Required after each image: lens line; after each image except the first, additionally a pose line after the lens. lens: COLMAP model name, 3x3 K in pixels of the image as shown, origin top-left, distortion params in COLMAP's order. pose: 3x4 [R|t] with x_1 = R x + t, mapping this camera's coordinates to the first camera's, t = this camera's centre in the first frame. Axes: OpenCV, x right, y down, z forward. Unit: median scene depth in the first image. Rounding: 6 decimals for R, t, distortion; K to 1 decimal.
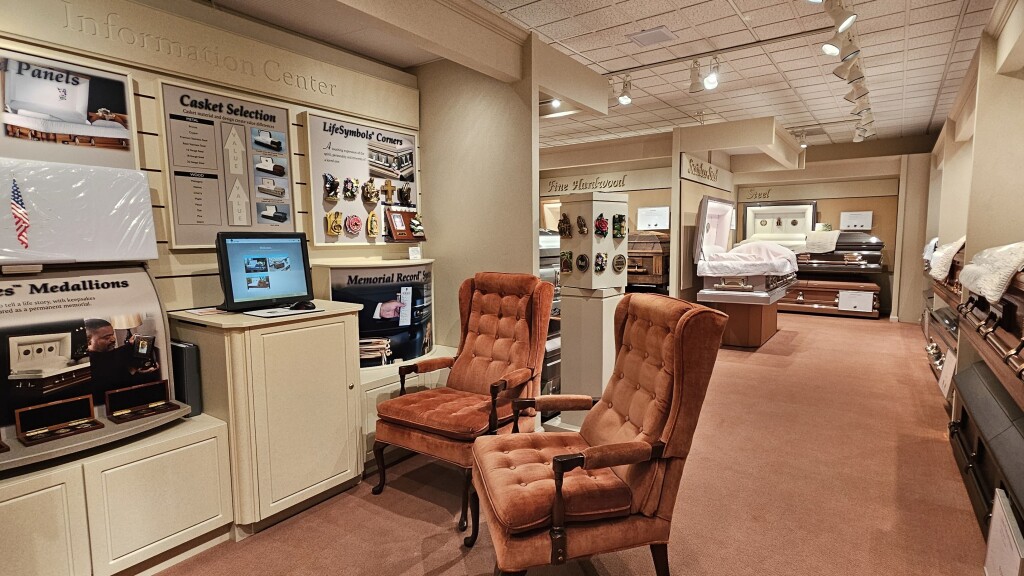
lens RADIAL K [[500.1, 0, 515.7], [0, 500.1, 295.5], [0, 0, 1]] dist [-0.001096, -0.000493]
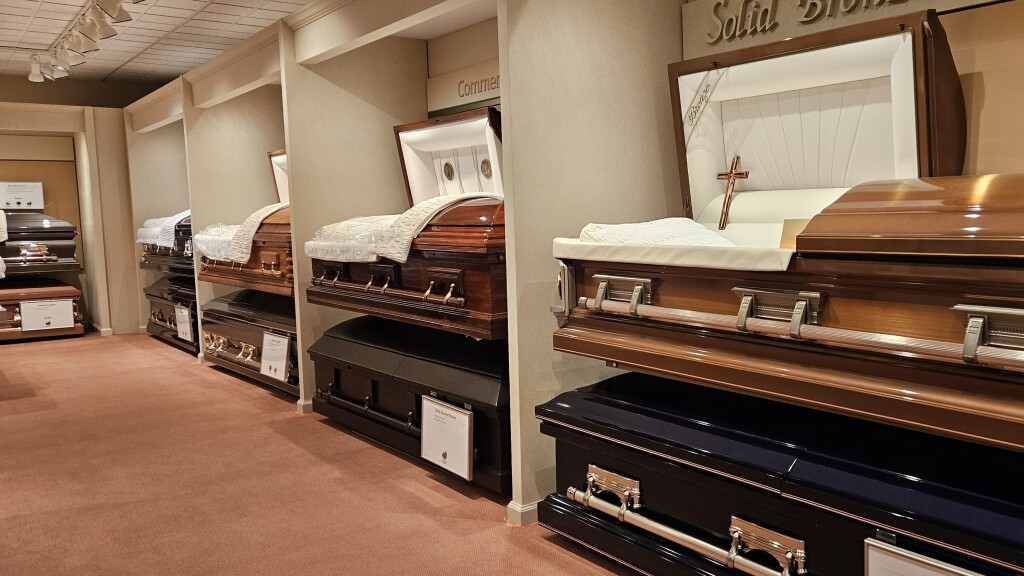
lens RADIAL K [[767.7, 0, 512.0], [0, 767.7, 288.0], [0, 0, 1]] dist [-0.002864, -0.002995]
pose [[0.409341, -0.088152, 0.908113, -0.262411], [0.113555, 0.992505, 0.045158, 0.007677], [-0.905287, 0.084635, 0.416284, -0.041253]]
